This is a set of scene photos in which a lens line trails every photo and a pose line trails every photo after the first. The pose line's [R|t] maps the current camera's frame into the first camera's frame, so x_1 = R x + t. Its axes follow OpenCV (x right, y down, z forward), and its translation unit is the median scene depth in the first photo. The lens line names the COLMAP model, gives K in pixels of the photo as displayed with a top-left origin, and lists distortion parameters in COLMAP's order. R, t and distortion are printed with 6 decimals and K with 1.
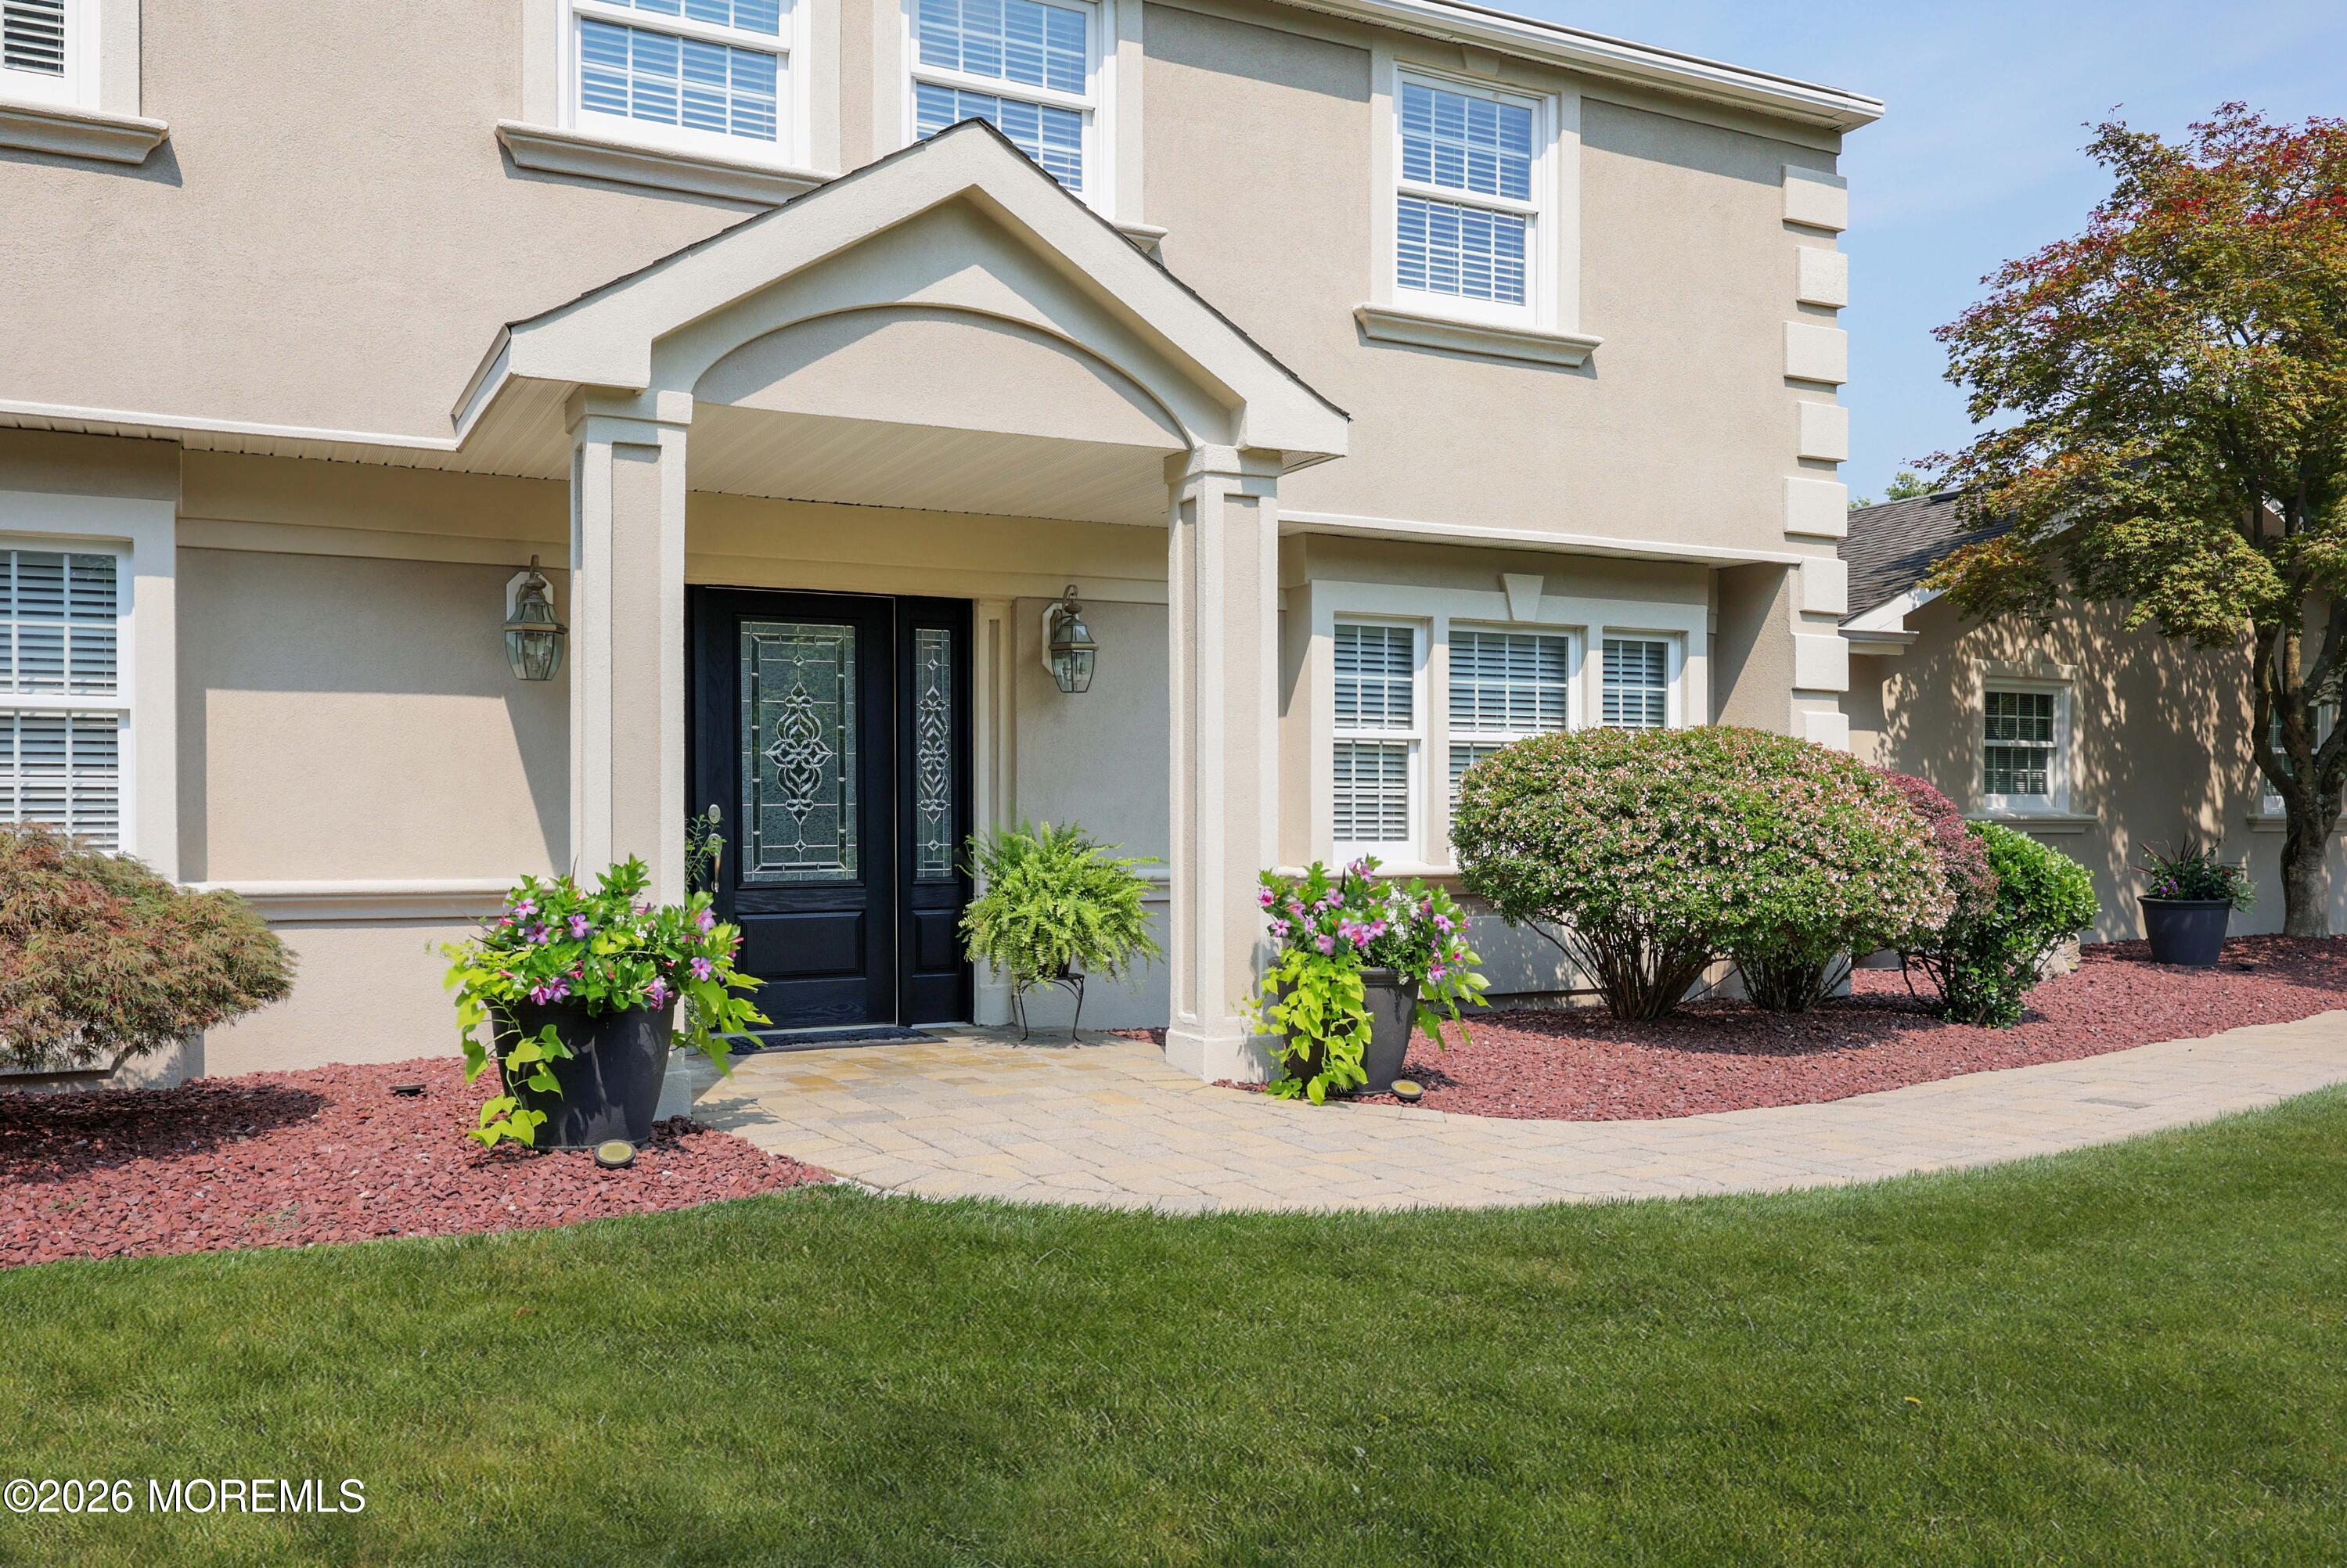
lens RADIAL K [[1849.9, 0, 1173.5], [0, 1849.9, 784.0], [0, 0, 1]] dist [0.045591, -0.000144]
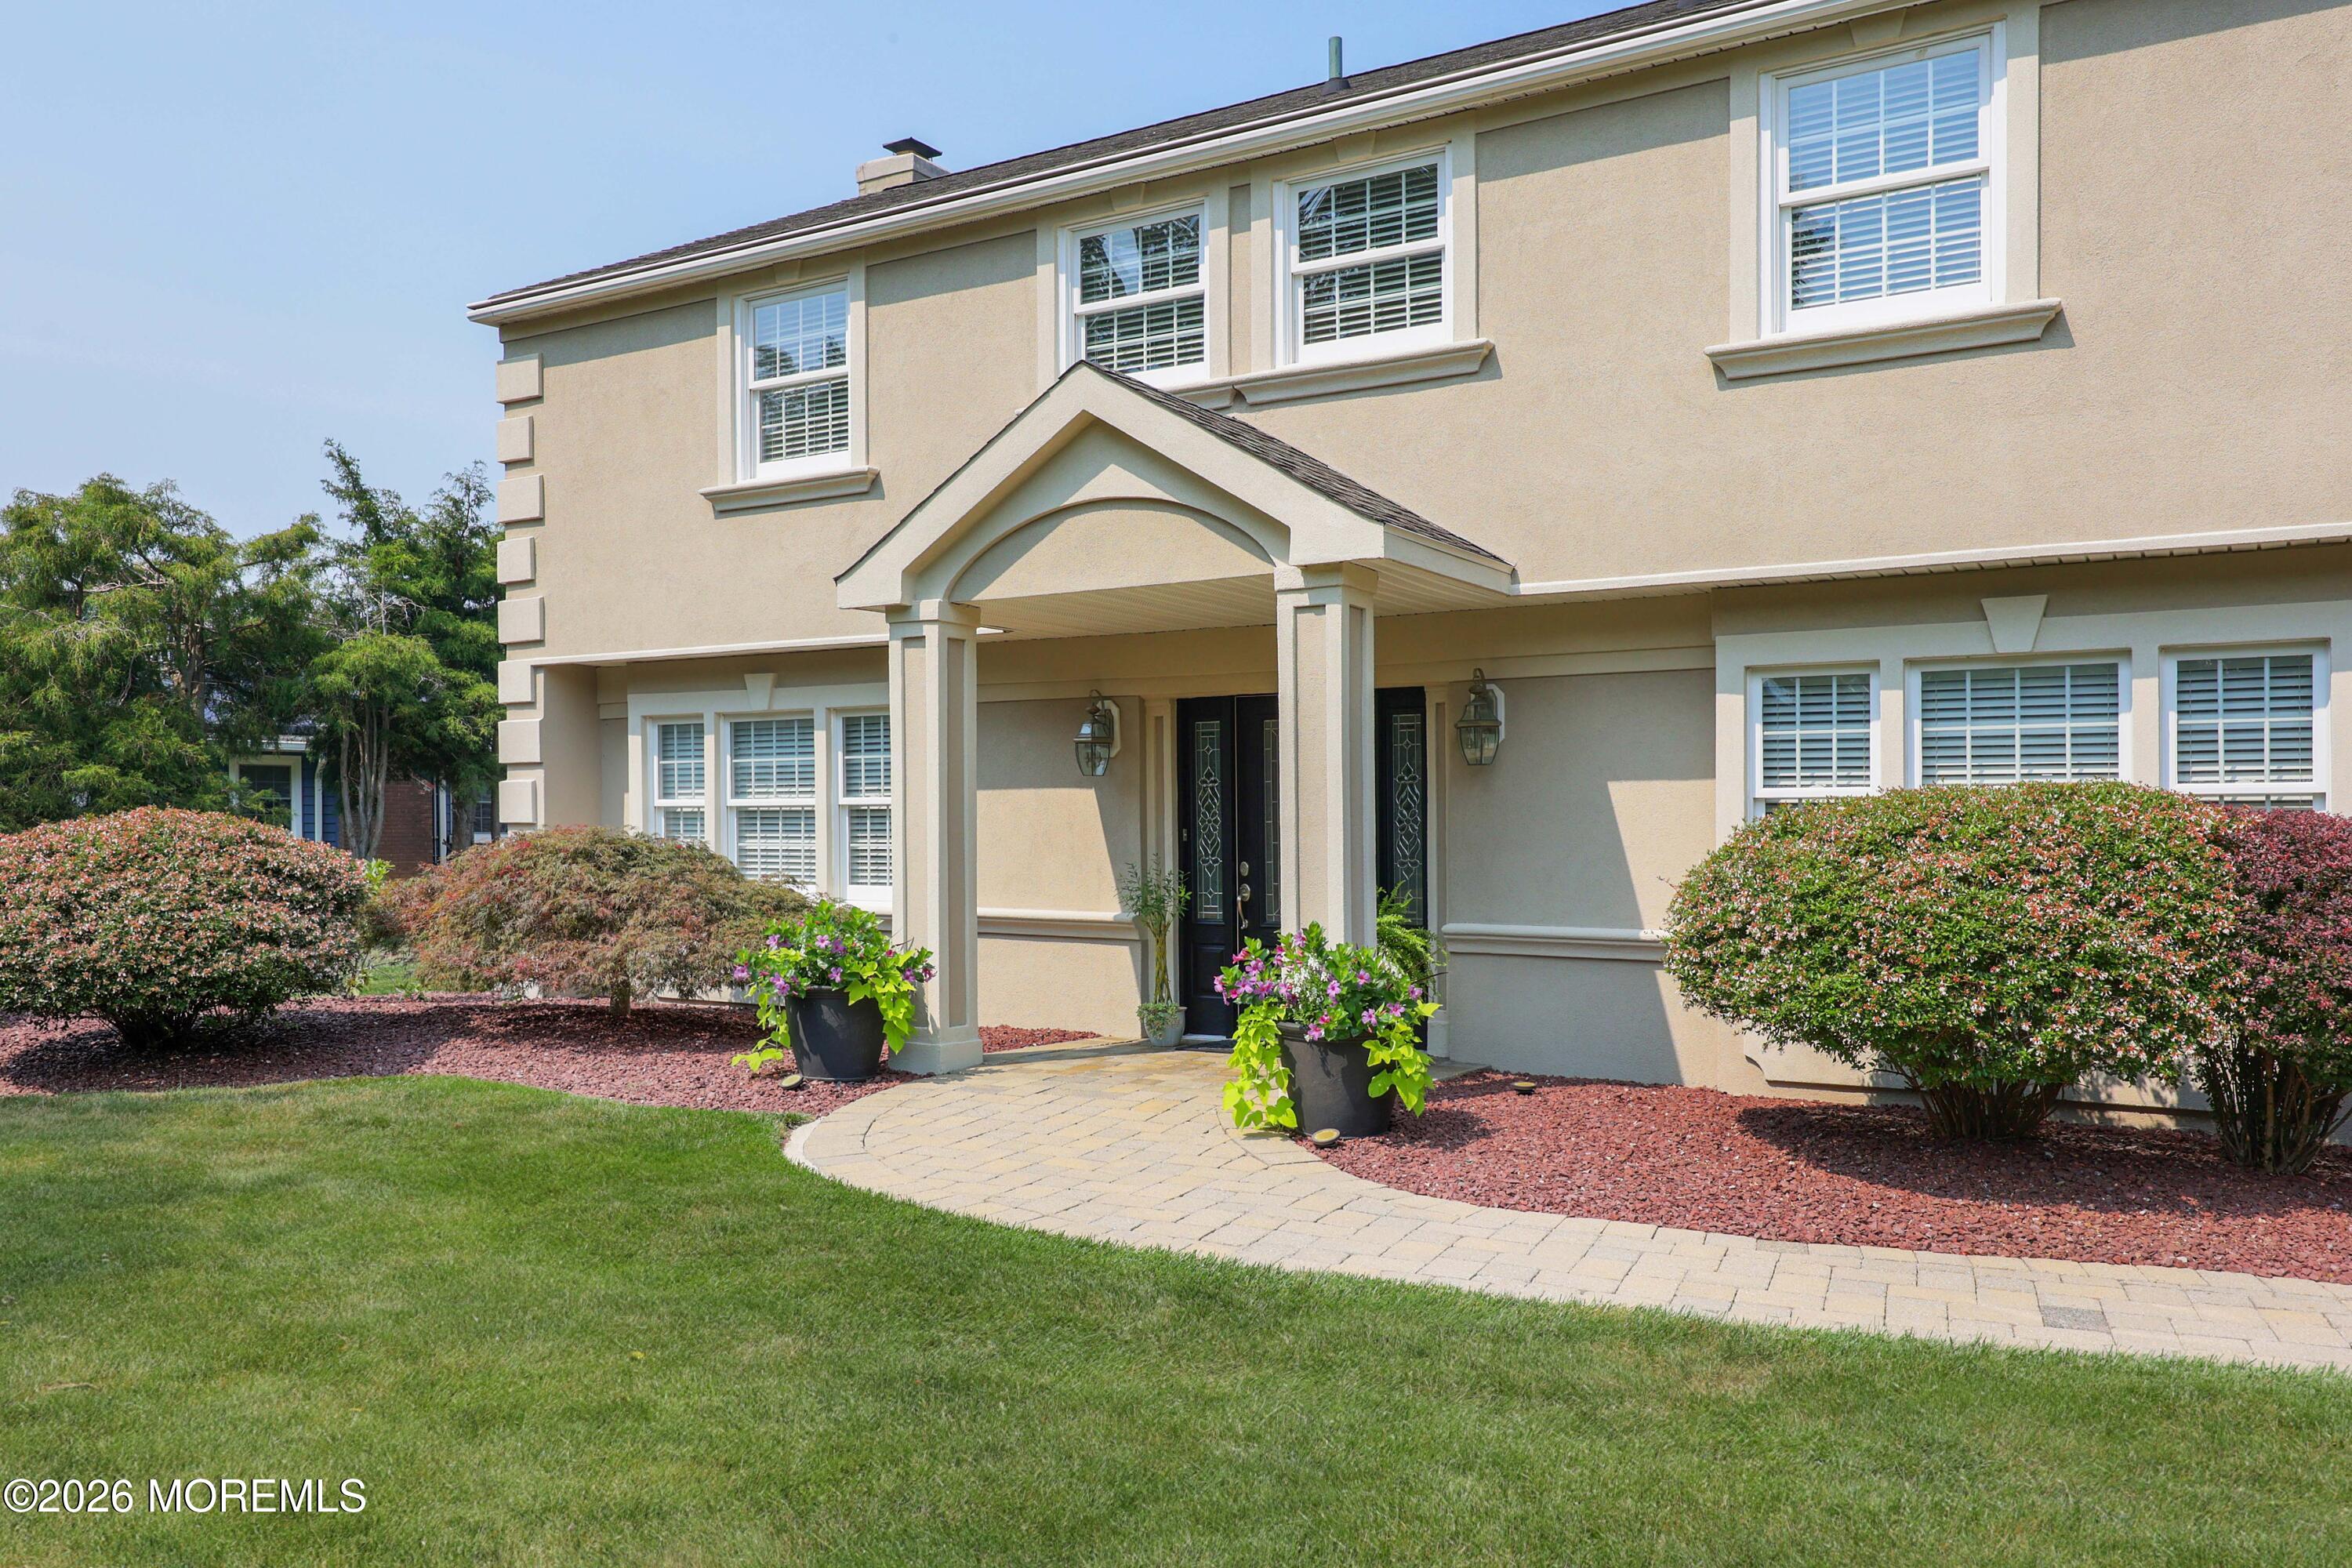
lens RADIAL K [[1786.0, 0, 1163.7], [0, 1786.0, 821.2], [0, 0, 1]] dist [0.000961, 0.002829]
pose [[0.508239, -0.001464, -0.861215, 0.729639], [0.012993, 0.999898, 0.005968, -0.023187], [0.861118, -0.014223, 0.508206, 0.276634]]
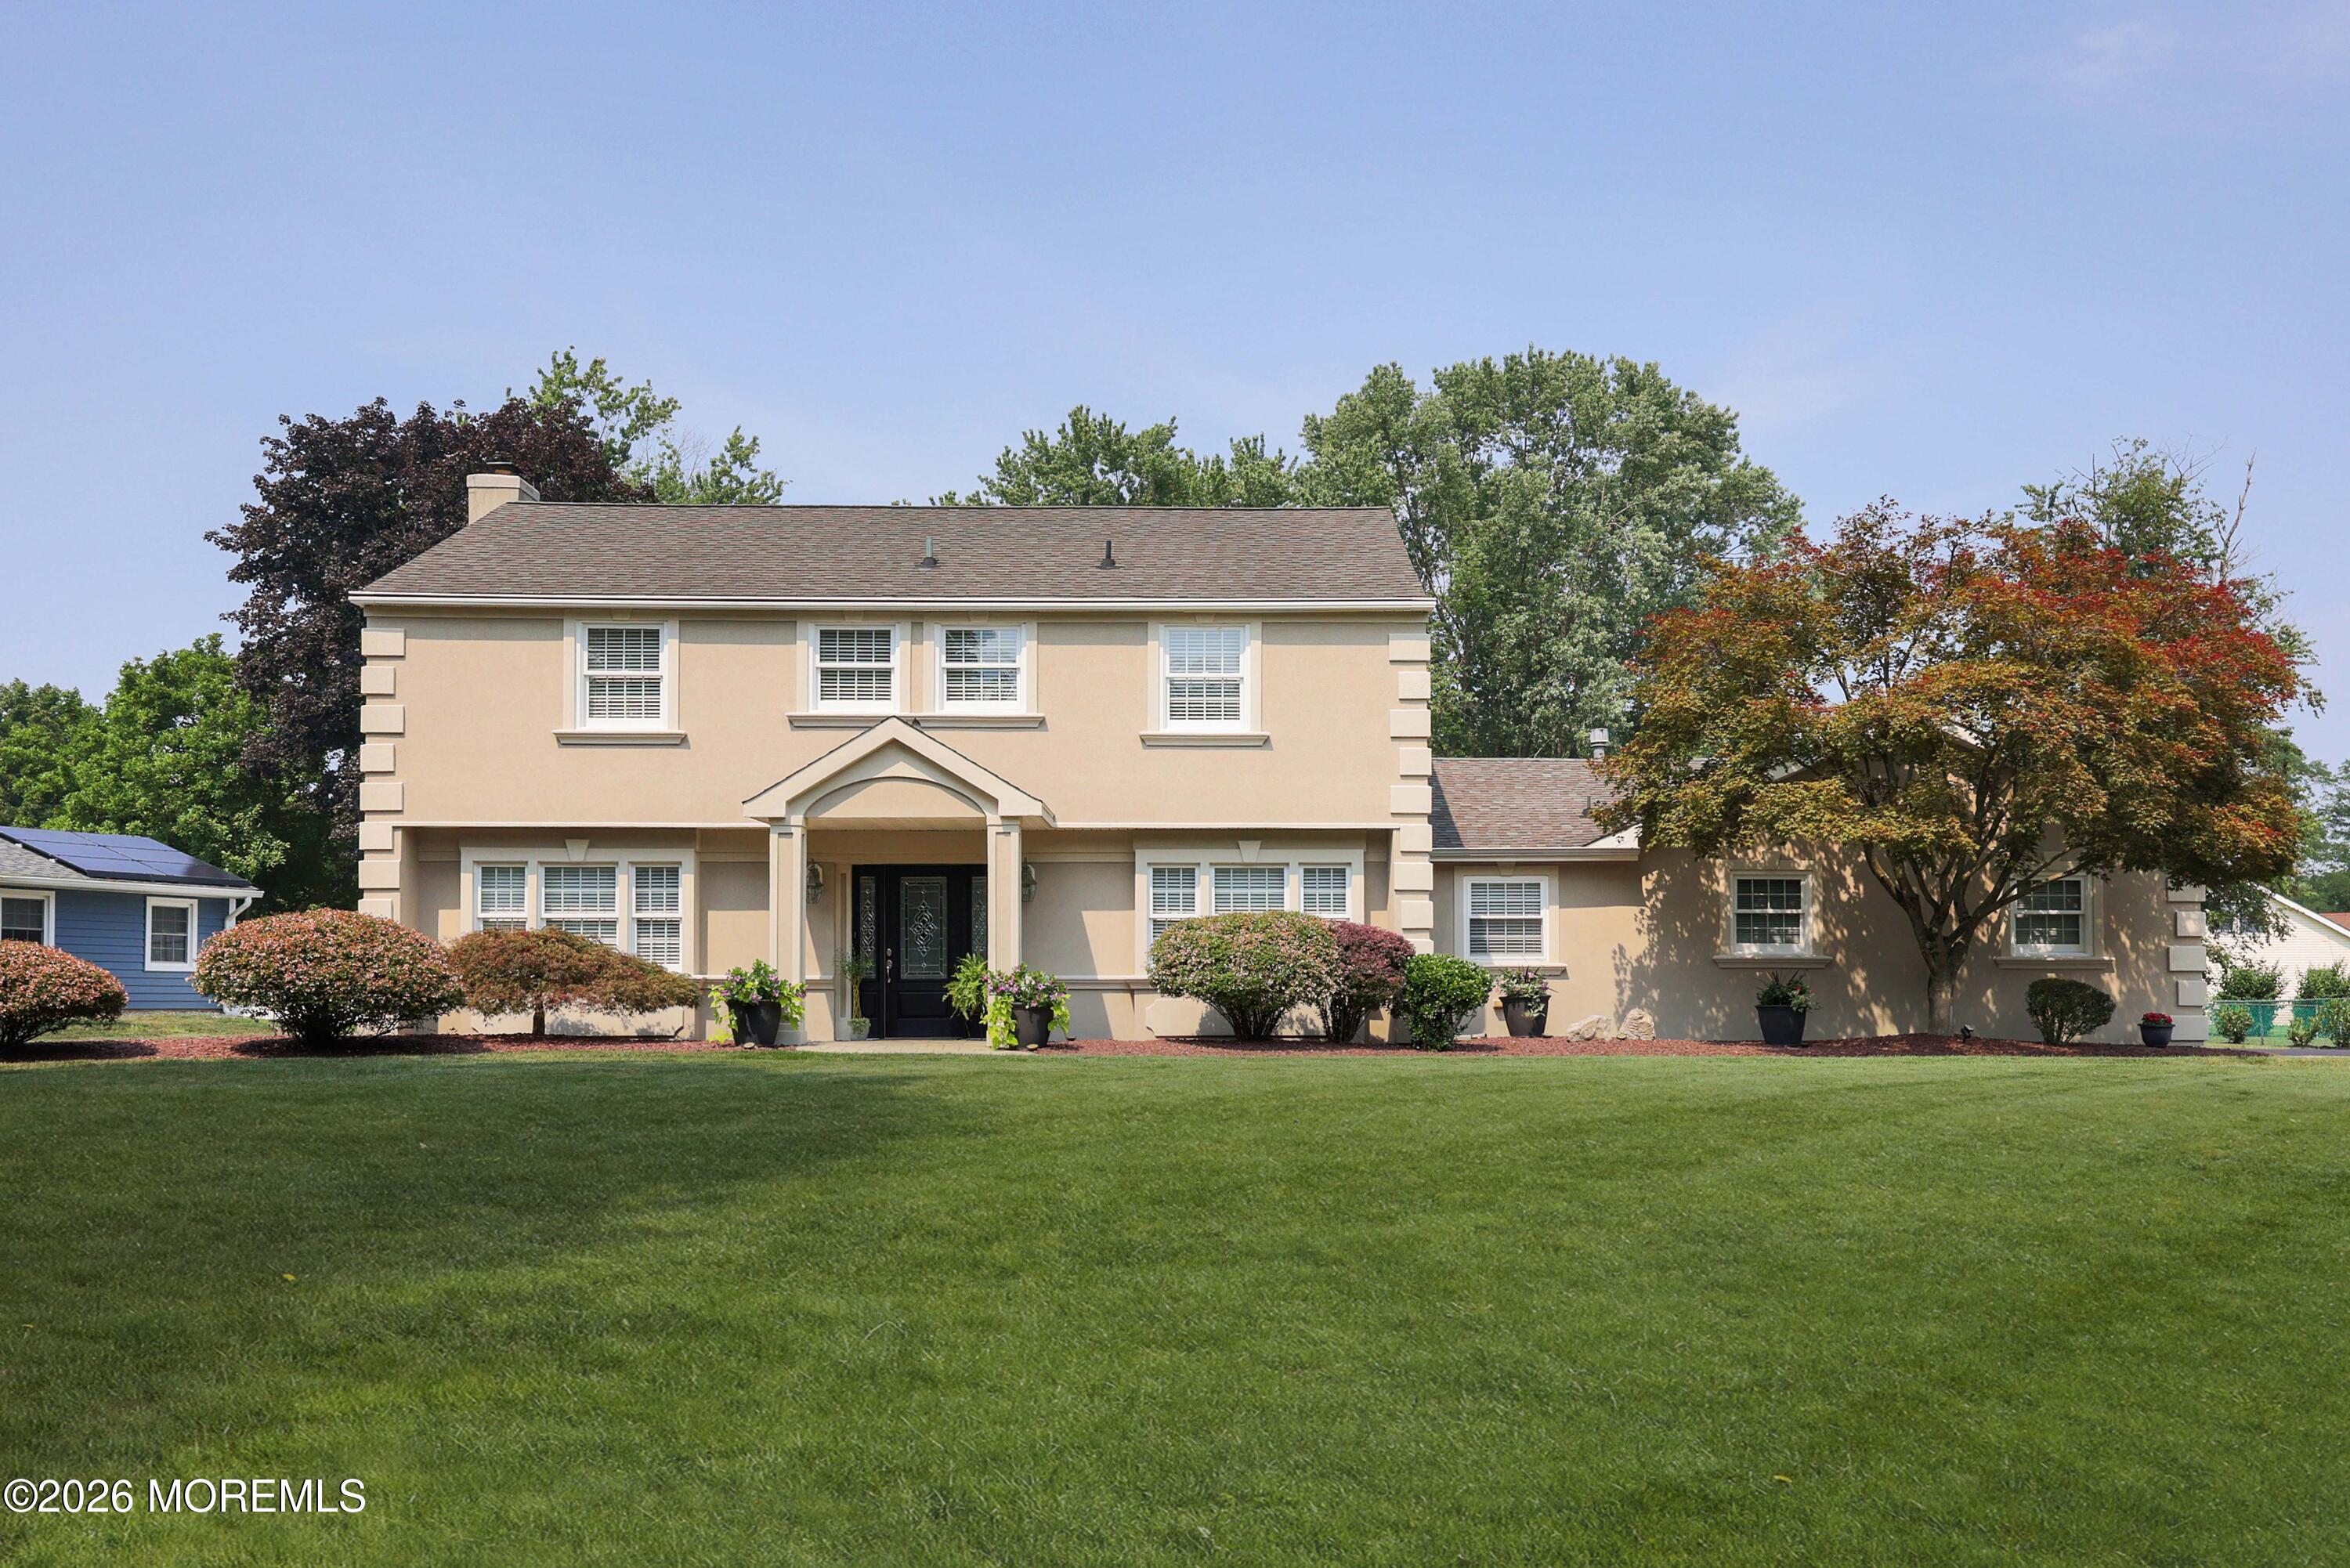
lens RADIAL K [[1940.5, 0, 1234.2], [0, 1940.5, 819.6], [0, 0, 1]] dist [0.062324, 0.001621]
pose [[0.896546, -0.037167, -0.441388, 1.242664], [0.005642, 0.997351, -0.072520, 0.027510], [0.442914, 0.062527, 0.894381, -1.091818]]
